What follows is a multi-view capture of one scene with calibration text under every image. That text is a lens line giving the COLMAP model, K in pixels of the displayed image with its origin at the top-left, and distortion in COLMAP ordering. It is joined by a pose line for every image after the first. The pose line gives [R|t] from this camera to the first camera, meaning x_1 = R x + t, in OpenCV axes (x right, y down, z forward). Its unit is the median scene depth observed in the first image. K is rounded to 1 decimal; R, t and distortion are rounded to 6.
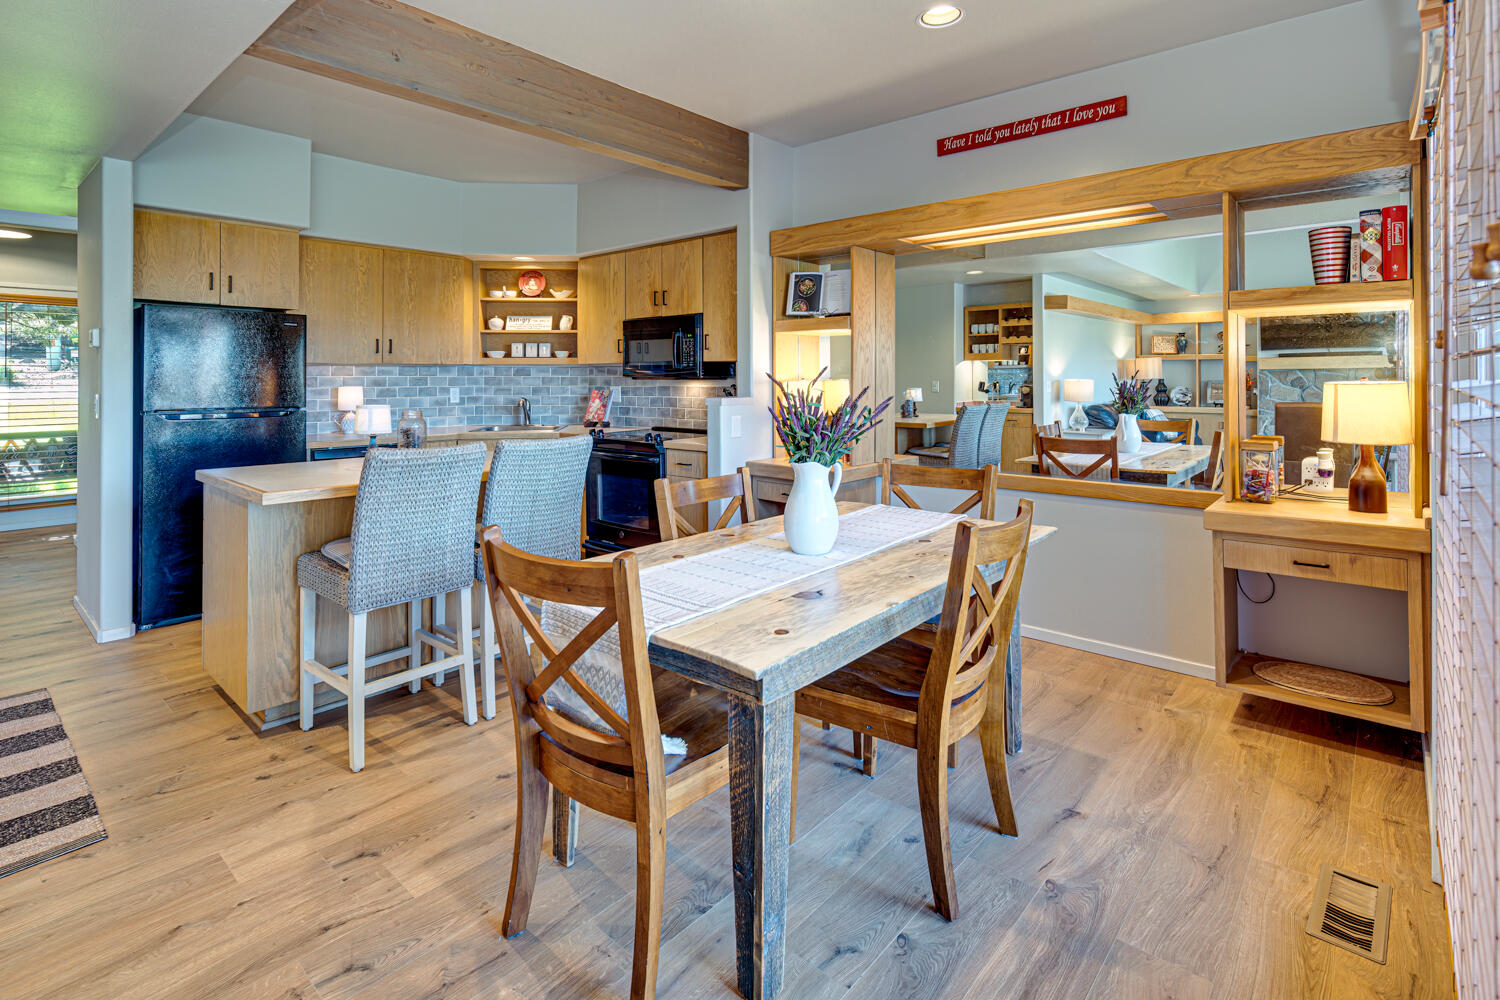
lens RADIAL K [[734.6, 0, 738.1], [0, 734.6, 363.1], [0, 0, 1]] dist [0.009861, -0.007606]
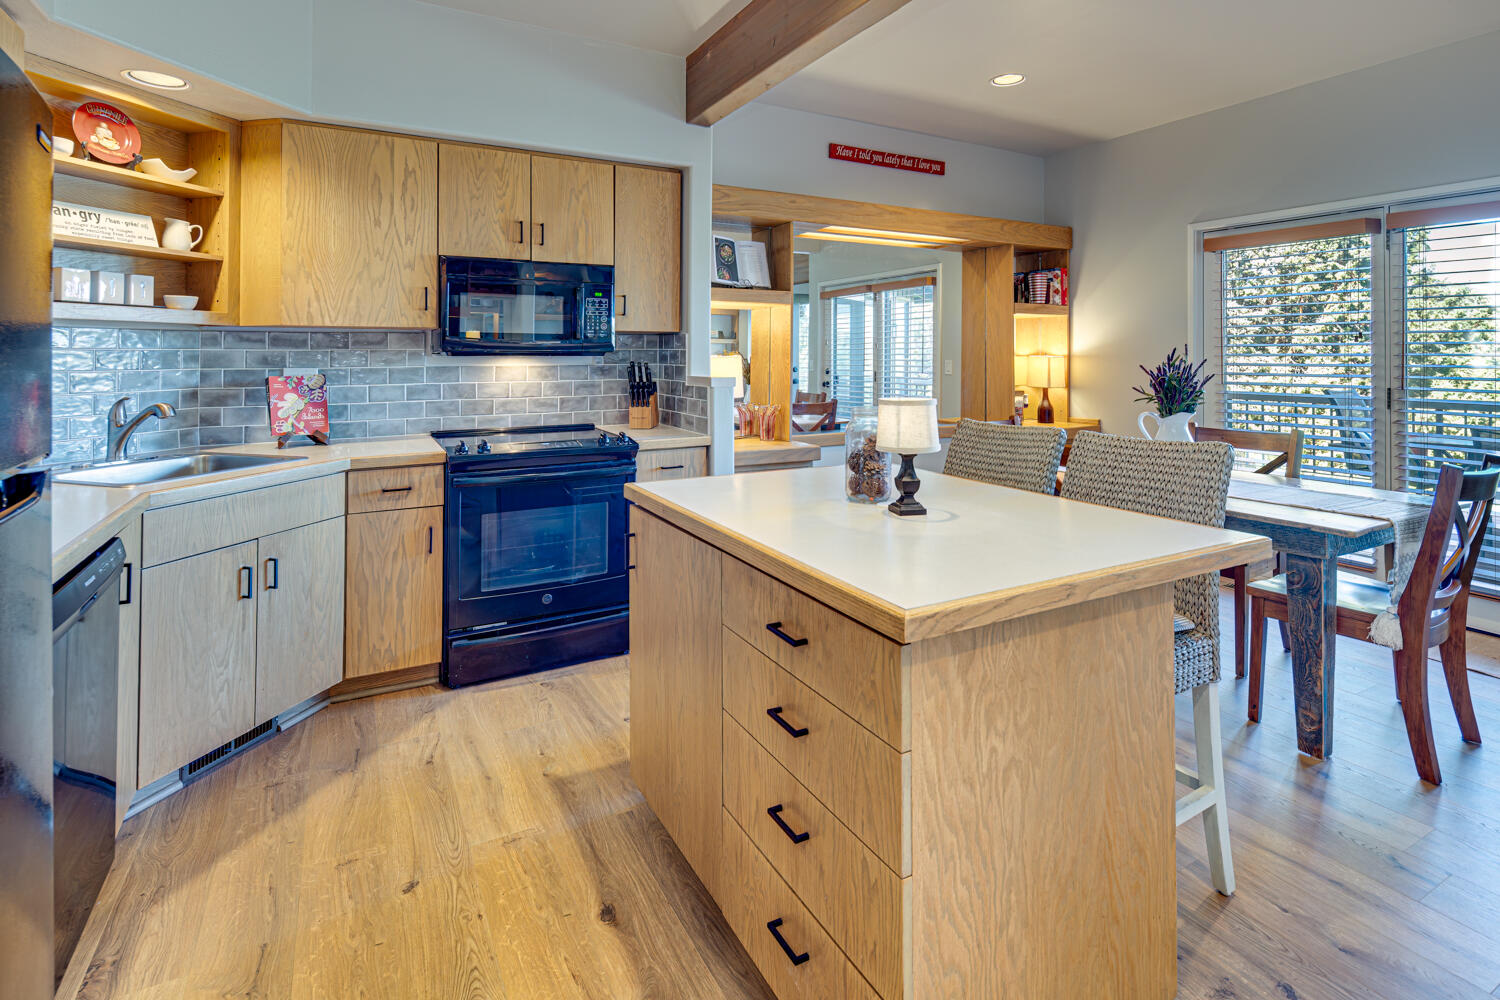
lens RADIAL K [[734.6, 0, 744.4], [0, 734.6, 346.8], [0, 0, 1]] dist [0.009861, -0.007606]
pose [[0.333633, 0.013374, 0.942608, -0.645146], [-0.017114, 0.999820, -0.008129, 0.016394], [-0.942548, -0.013420, 0.333802, 0.574775]]
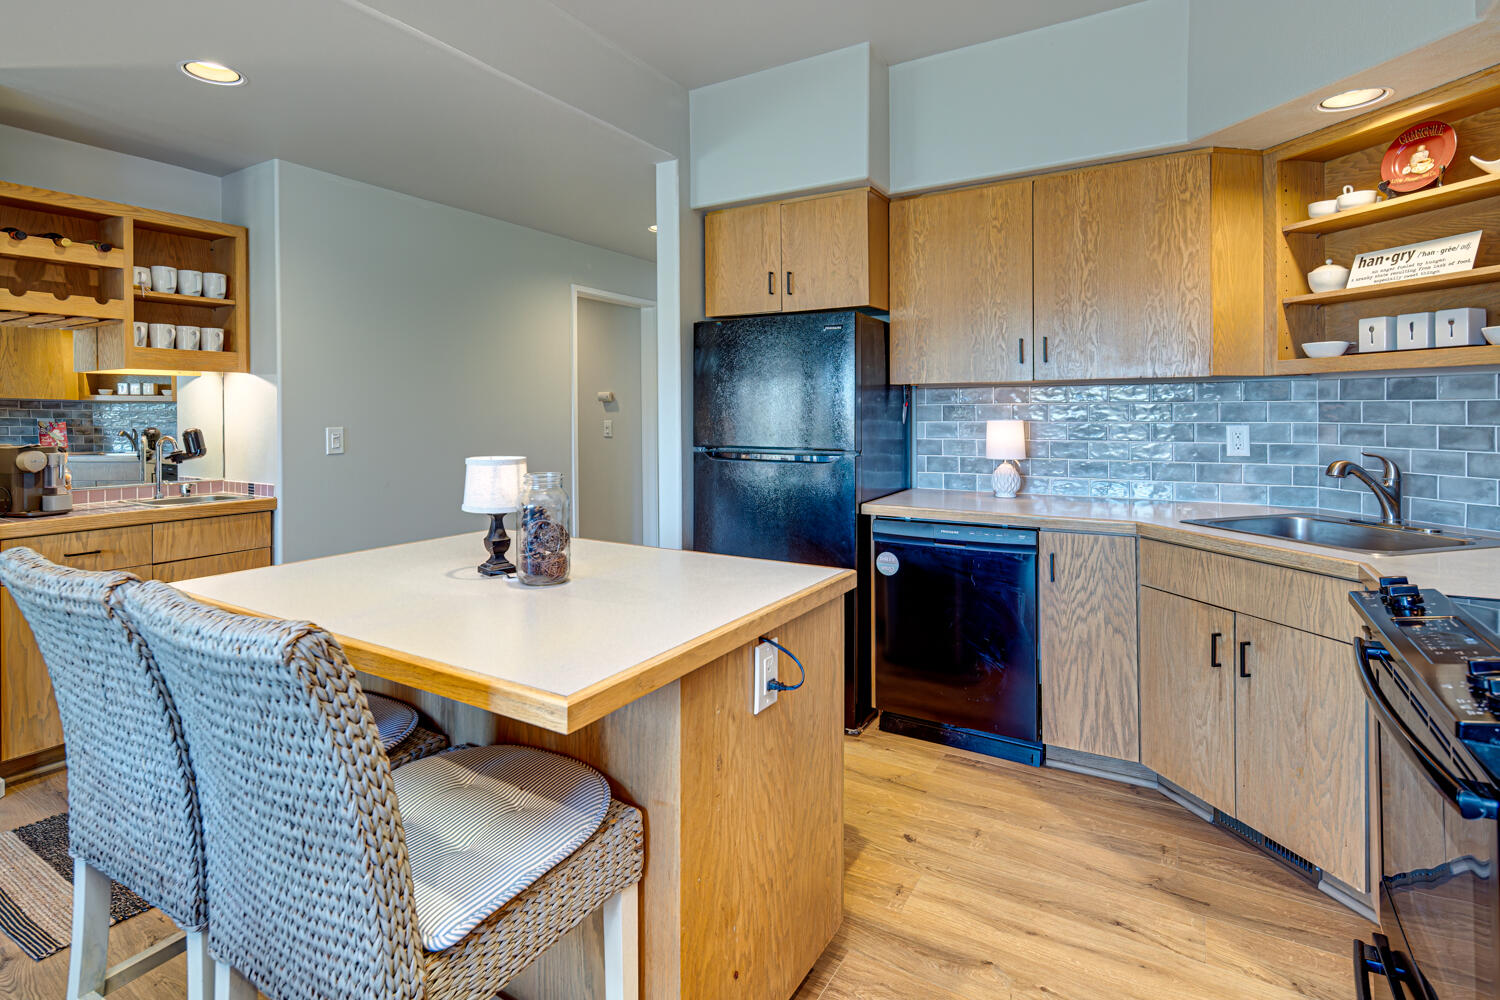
lens RADIAL K [[734.6, 0, 746.7], [0, 734.6, 416.3], [0, 0, 1]] dist [0.009861, -0.007606]
pose [[0.194001, 0.007263, -0.980975, 0.033242], [0.024537, 0.999624, 0.012253, 0.015446], [0.980694, -0.026447, 0.193749, 0.664467]]
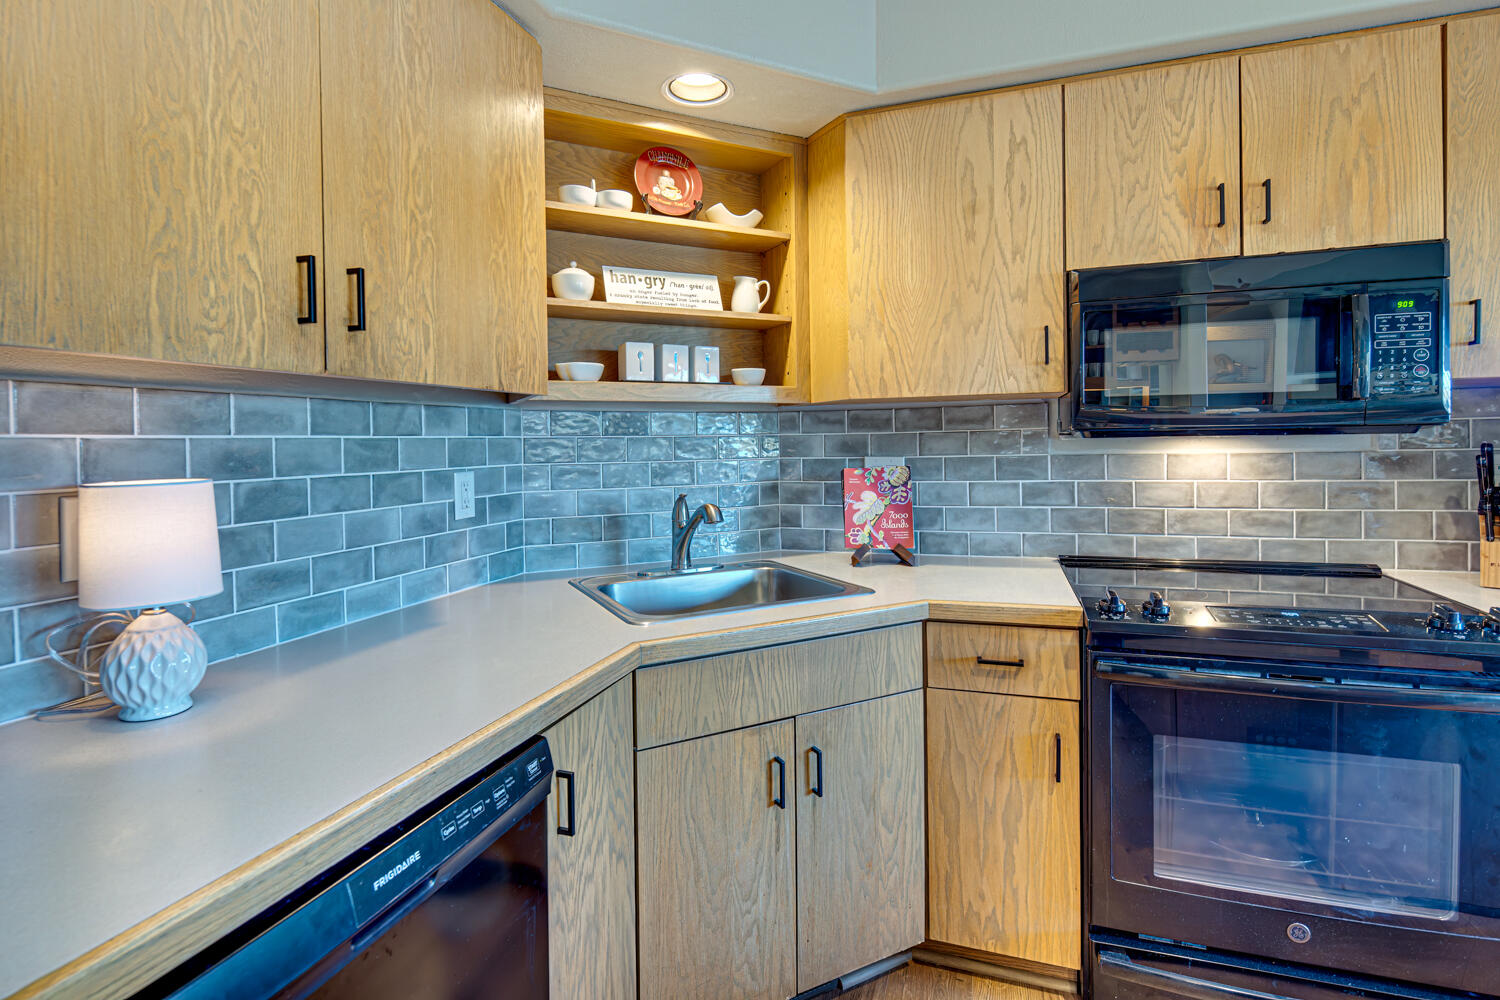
lens RADIAL K [[734.6, 0, 740.8], [0, 734.6, 451.5], [0, 0, 1]] dist [0.009861, -0.007606]
pose [[0.919041, -0.017732, 0.393764, -0.452553], [0.006768, 0.999550, 0.029215, 0.018103], [-0.394105, -0.024185, 0.918747, 0.741492]]
